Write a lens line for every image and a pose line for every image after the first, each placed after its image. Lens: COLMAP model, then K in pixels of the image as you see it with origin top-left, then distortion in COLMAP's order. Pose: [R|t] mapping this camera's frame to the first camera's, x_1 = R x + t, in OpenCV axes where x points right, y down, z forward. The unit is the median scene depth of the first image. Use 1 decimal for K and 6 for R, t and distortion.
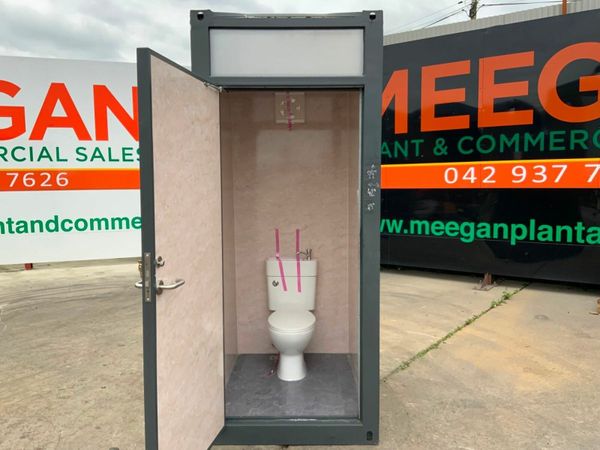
lens RADIAL K [[497.1, 0, 298.4], [0, 497.1, 224.1], [0, 0, 1]] dist [0.037509, -0.082352]
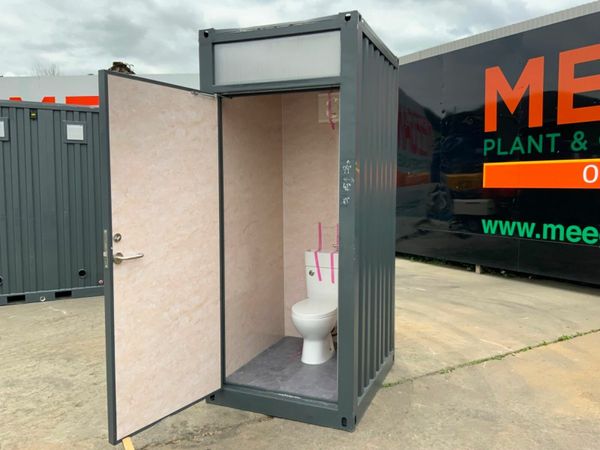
lens RADIAL K [[497.1, 0, 299.2], [0, 497.1, 224.8], [0, 0, 1]] dist [0.037509, -0.082352]
pose [[0.924761, 0.039793, -0.378463, 0.312252], [-0.039356, 0.999186, 0.008893, 0.006910], [0.378509, 0.006671, 0.925574, 0.001683]]
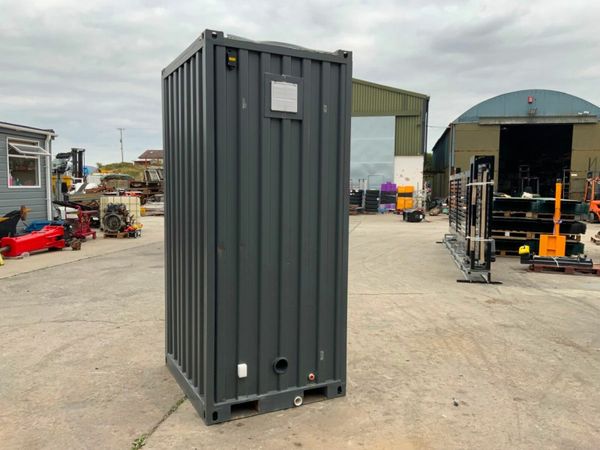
lens RADIAL K [[497.1, 0, 301.2], [0, 497.1, 224.1], [0, 0, 1]] dist [0.037509, -0.082352]
pose [[-0.889766, 0.032155, -0.455283, 0.332369], [-0.044723, 0.986573, 0.157080, -0.151777], [0.454220, 0.160126, -0.876381, 1.731699]]
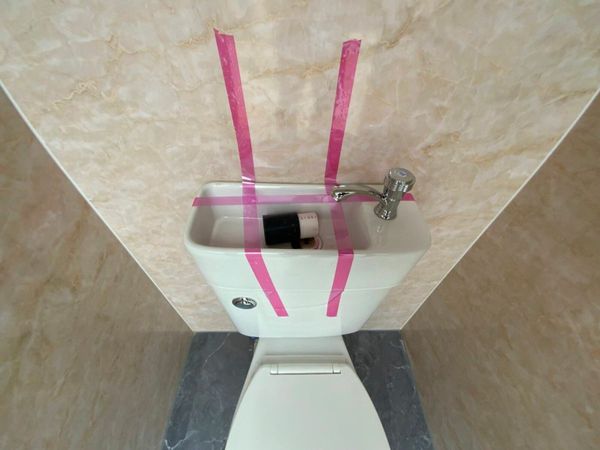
lens RADIAL K [[244.5, 0, 301.0], [0, 244.5, 222.0], [0, 0, 1]] dist [-0.014111, -0.001205]
pose [[0.998903, 0.008304, 0.046096, -0.021244], [-0.036903, 0.745584, 0.665389, 0.002141], [-0.028843, -0.666360, 0.745072, 0.885575]]
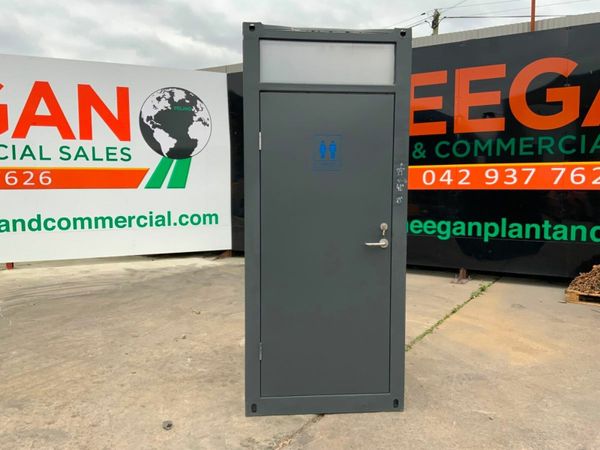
lens RADIAL K [[497.1, 0, 297.7], [0, 497.1, 224.2], [0, 0, 1]] dist [0.037509, -0.082352]
pose [[0.996083, 0.000965, 0.088413, -0.129292], [-0.000347, 0.999975, -0.007003, 0.019596], [-0.088418, 0.006945, 0.996059, -0.077384]]
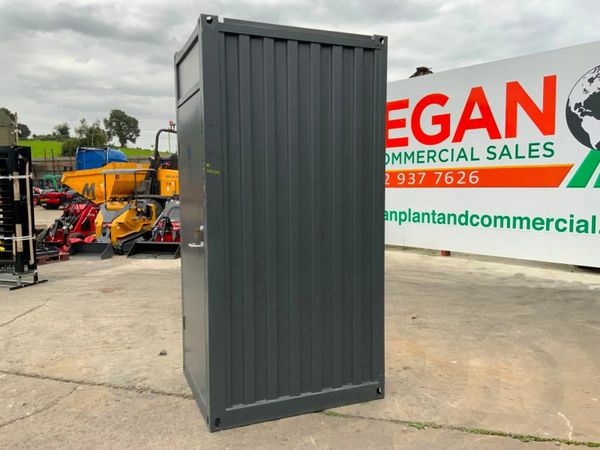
lens RADIAL K [[497.1, 0, 302.3], [0, 497.1, 223.8], [0, 0, 1]] dist [0.037509, -0.082352]
pose [[0.379609, 0.083170, -0.921401, 0.833287], [-0.080660, 0.995134, 0.056595, -0.045443], [0.921624, 0.052836, 0.384470, 0.546698]]
